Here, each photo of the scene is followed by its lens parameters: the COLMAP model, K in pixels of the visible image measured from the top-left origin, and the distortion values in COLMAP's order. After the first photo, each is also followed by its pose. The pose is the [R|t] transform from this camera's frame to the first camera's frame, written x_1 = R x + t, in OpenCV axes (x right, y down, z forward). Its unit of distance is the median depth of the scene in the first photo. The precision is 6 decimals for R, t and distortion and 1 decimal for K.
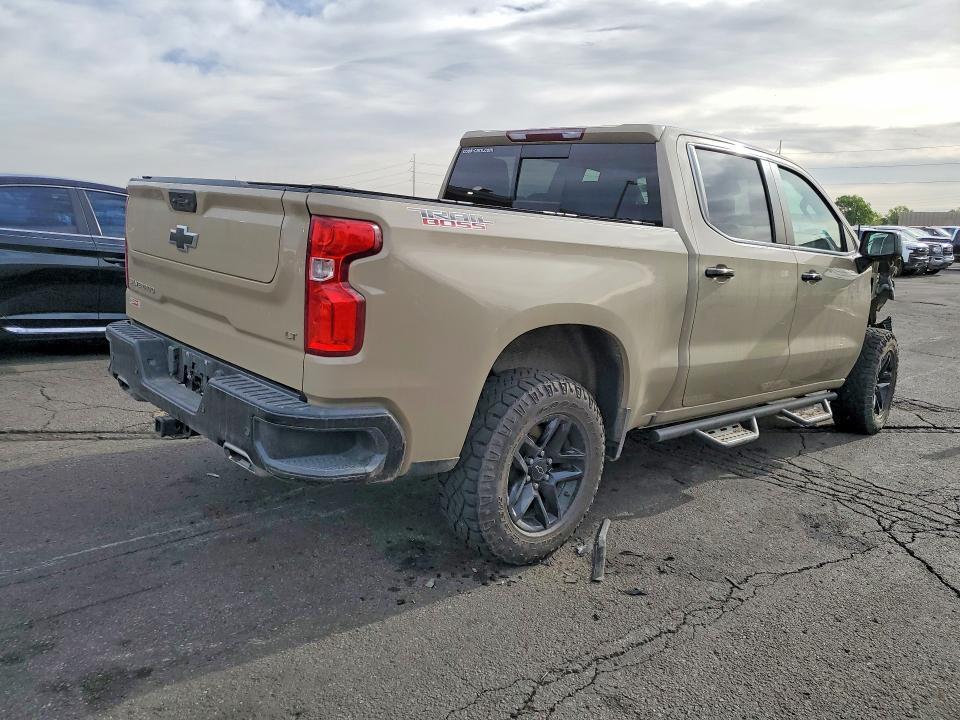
lens RADIAL K [[735.7, 0, 476.1], [0, 735.7, 361.3], [0, 0, 1]] dist [0.005155, 0.007579]
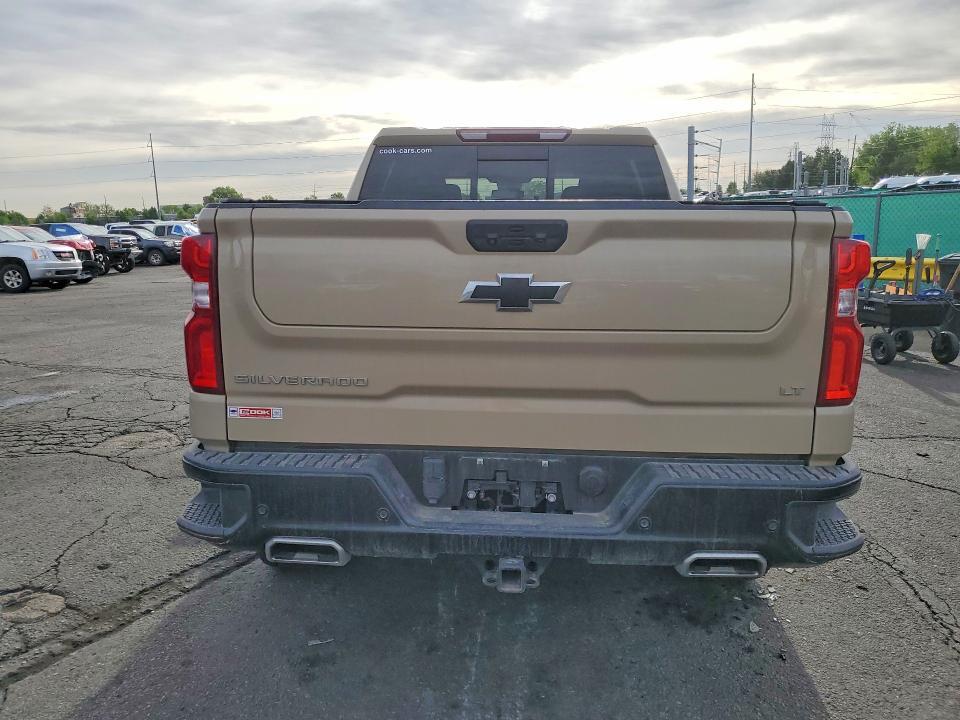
lens RADIAL K [[735.7, 0, 481.3], [0, 735.7, 363.5], [0, 0, 1]] dist [0.005155, 0.007579]
pose [[0.727285, -0.193213, 0.658578, -0.824046], [0.185146, 0.979215, 0.082819, -0.155579], [-0.660891, 0.061700, 0.747941, 0.497985]]
